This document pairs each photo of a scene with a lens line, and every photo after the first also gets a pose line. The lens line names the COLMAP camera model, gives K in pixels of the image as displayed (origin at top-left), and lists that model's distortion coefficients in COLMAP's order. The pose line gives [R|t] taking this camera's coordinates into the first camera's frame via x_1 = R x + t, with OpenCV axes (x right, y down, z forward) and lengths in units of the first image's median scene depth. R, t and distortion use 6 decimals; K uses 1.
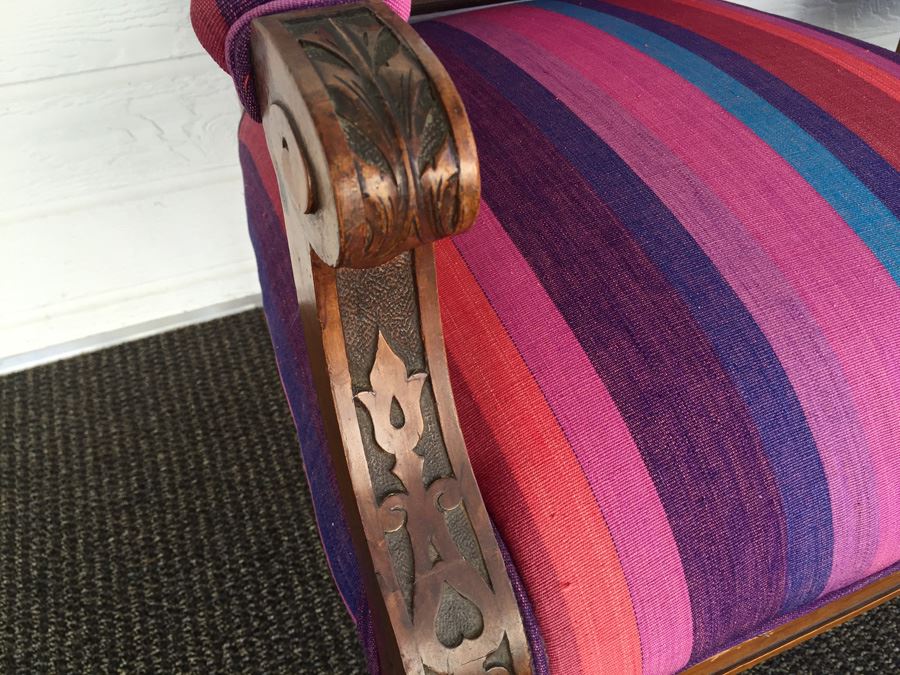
lens RADIAL K [[774.0, 0, 450.0], [0, 774.0, 337.5], [0, 0, 1]] dist [0.092744, -0.146630]
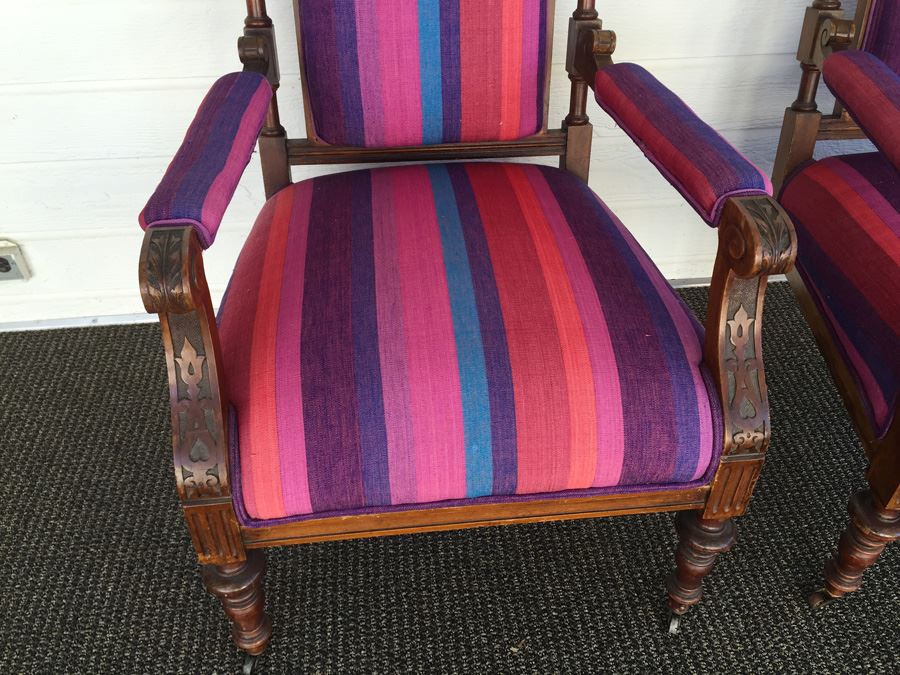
lens RADIAL K [[767.6, 0, 447.5], [0, 767.6, 336.1], [0, 0, 1]] dist [0.092364, -0.134814]
pose [[0.955864, 0.195625, -0.219213, 0.957417], [-0.200237, 0.979747, 0.001199, -0.137325], [0.215008, 0.042748, 0.975676, -1.003880]]
